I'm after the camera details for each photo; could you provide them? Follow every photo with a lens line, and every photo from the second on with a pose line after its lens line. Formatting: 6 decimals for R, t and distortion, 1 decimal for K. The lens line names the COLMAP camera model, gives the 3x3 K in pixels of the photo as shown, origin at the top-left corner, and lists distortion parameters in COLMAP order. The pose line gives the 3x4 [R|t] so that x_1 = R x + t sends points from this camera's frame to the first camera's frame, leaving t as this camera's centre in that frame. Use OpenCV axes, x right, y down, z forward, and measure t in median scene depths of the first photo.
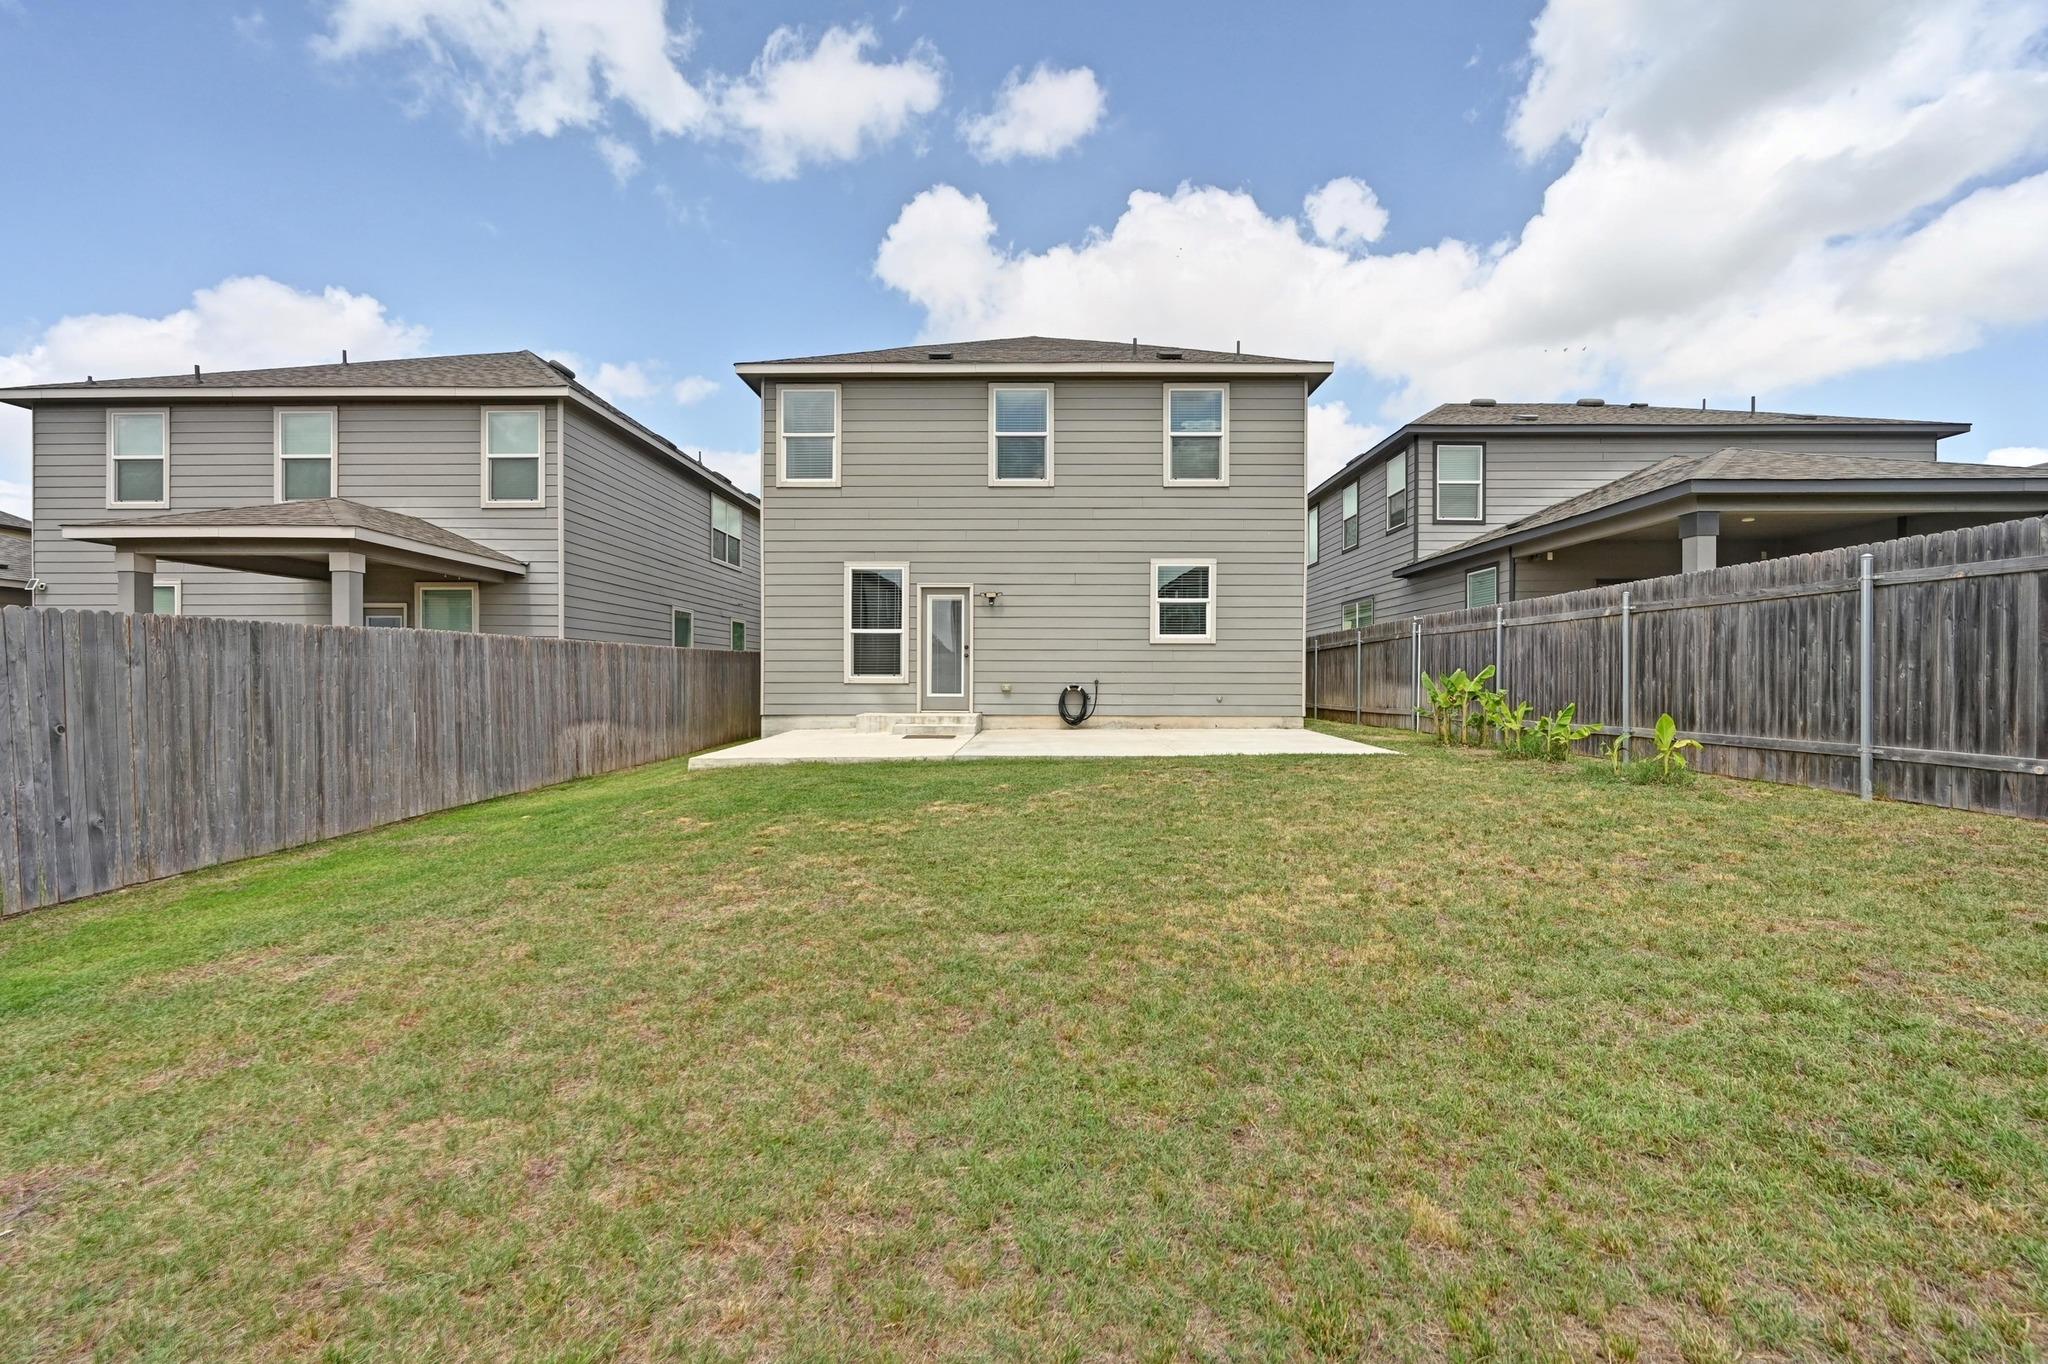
lens RADIAL K [[812.9, 0, 1028.5], [0, 812.9, 685.3], [0, 0, 1]] dist [-0.001789, -0.000488]
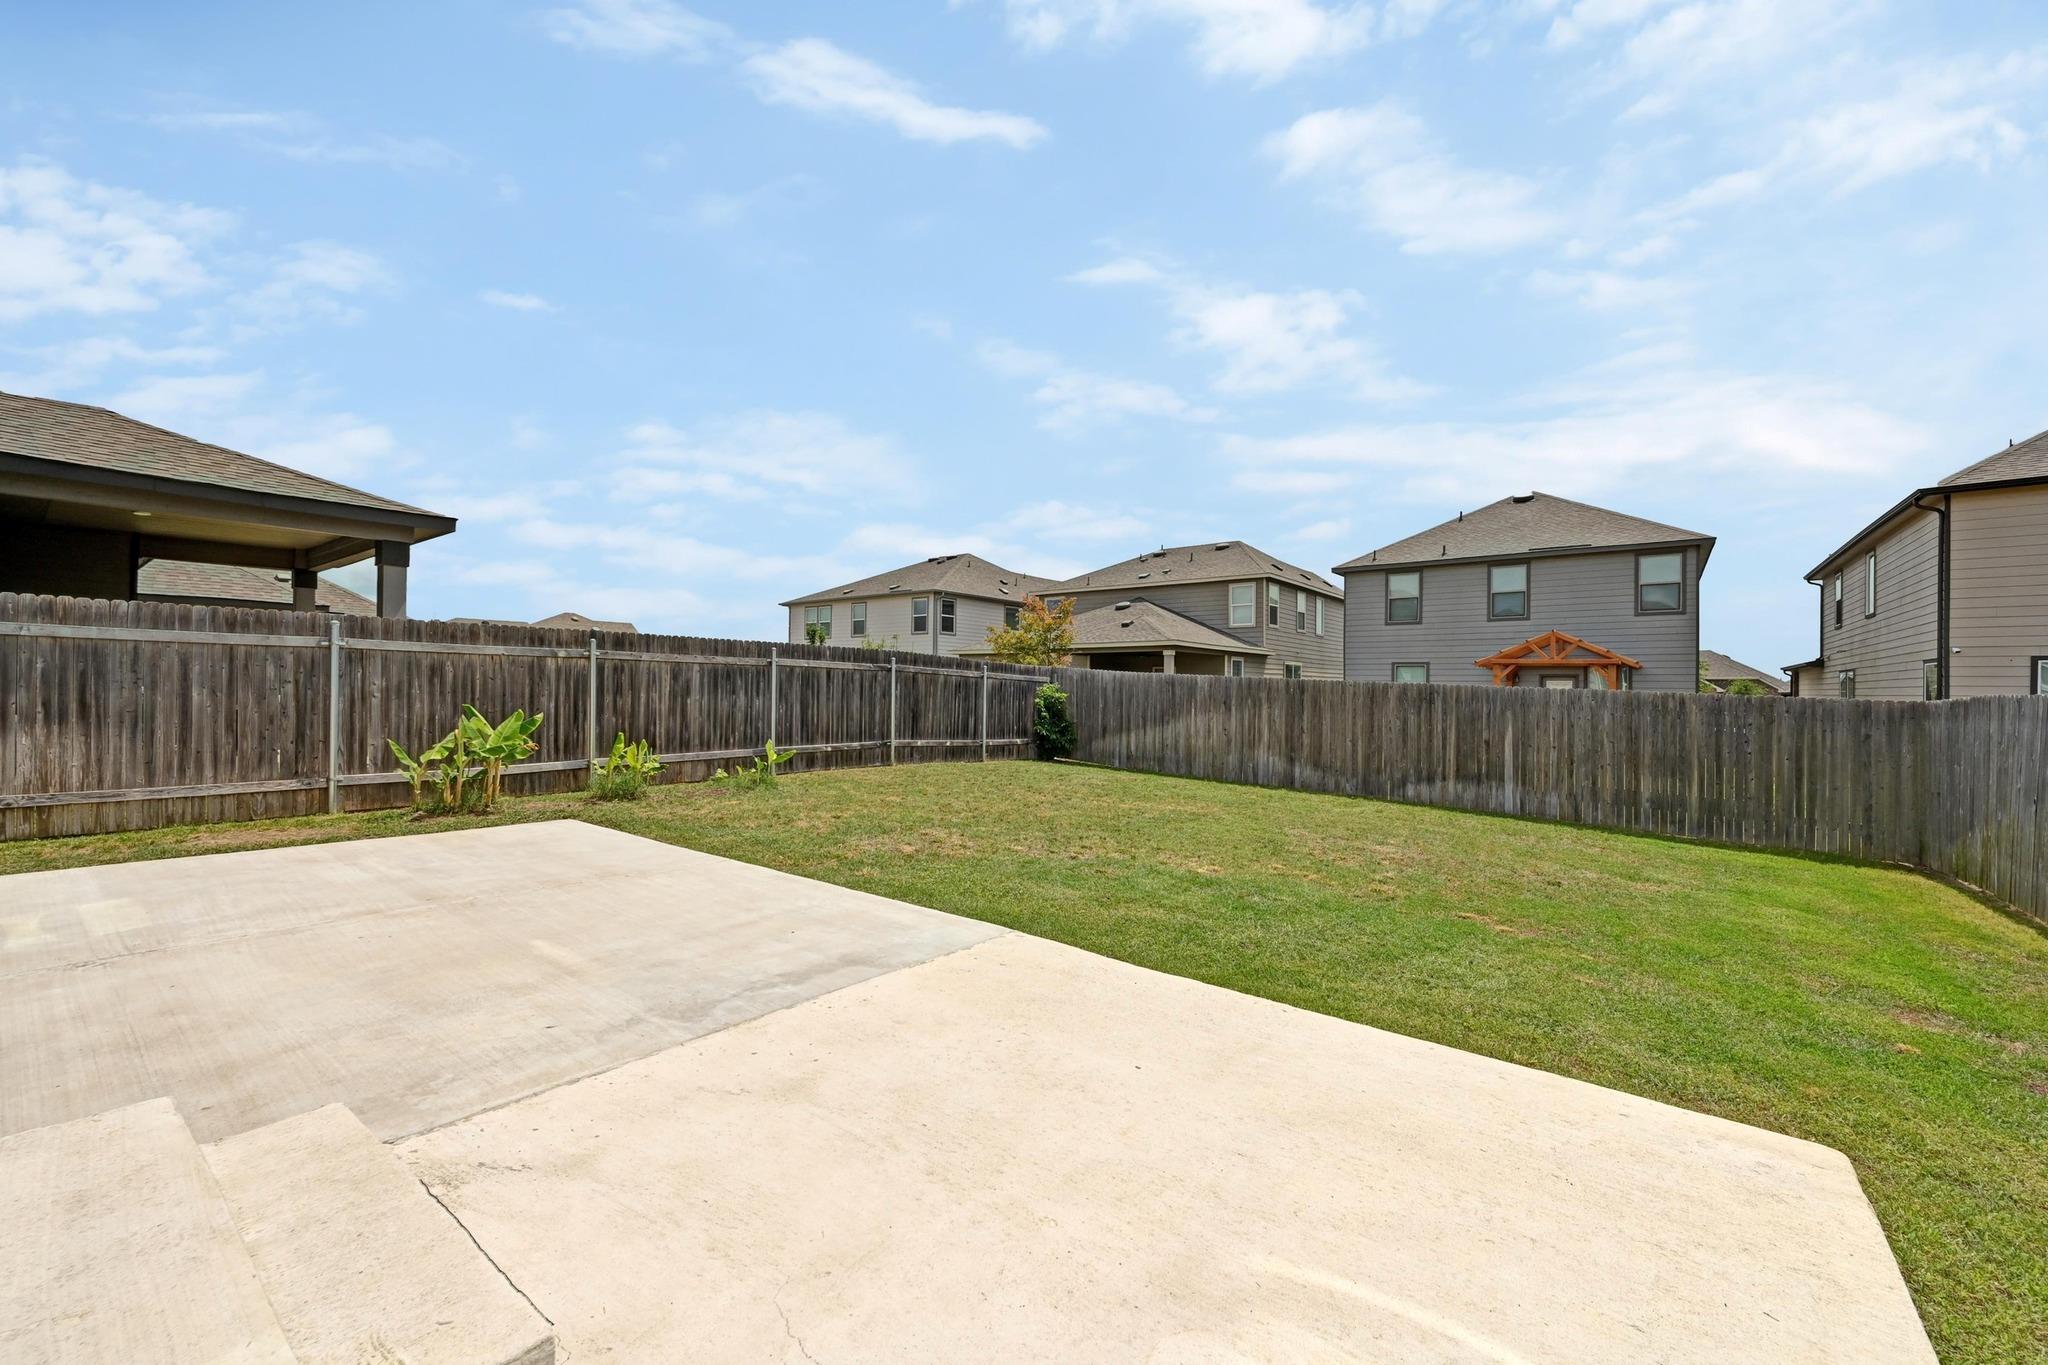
lens RADIAL K [[812.9, 0, 1028.5], [0, 812.9, 685.8], [0, 0, 1]] dist [-0.001789, -0.000488]
pose [[-0.795810, -0.009173, 0.605477, -0.262517], [-0.009827, 0.999949, 0.002233, -0.036754], [-0.605467, -0.004173, -0.795860, 0.960566]]
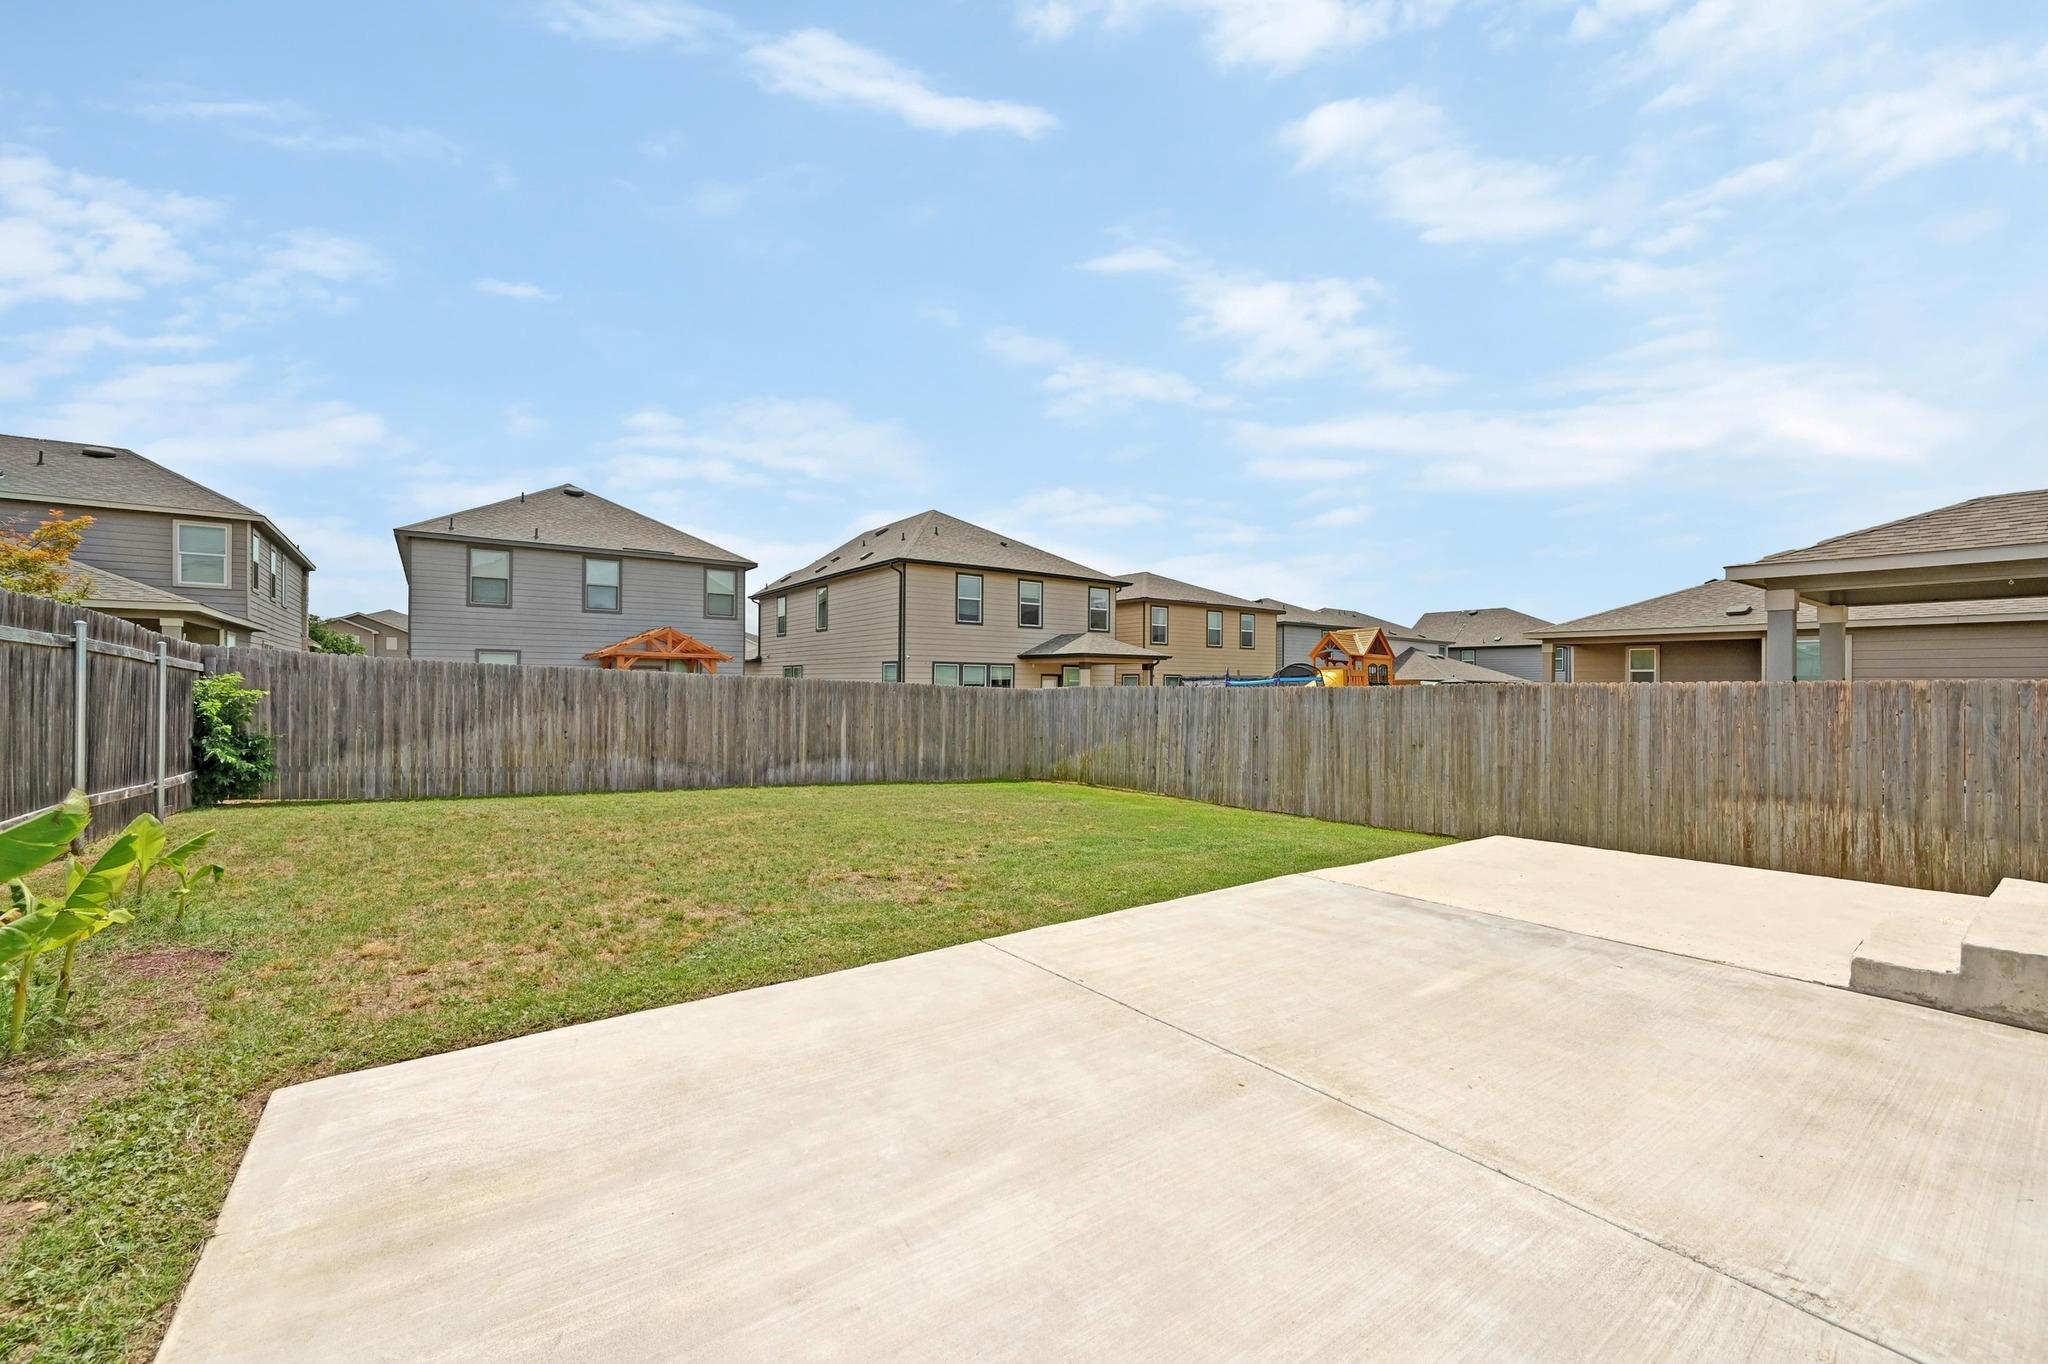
lens RADIAL K [[812.9, 0, 1028.5], [0, 812.9, 685.3], [0, 0, 1]] dist [-0.001789, -0.000488]
pose [[-0.798102, -0.007822, -0.602472, 0.303926], [-0.011673, 0.999929, 0.002481, -0.037800], [0.602410, 0.009013, -0.798136, 0.963077]]
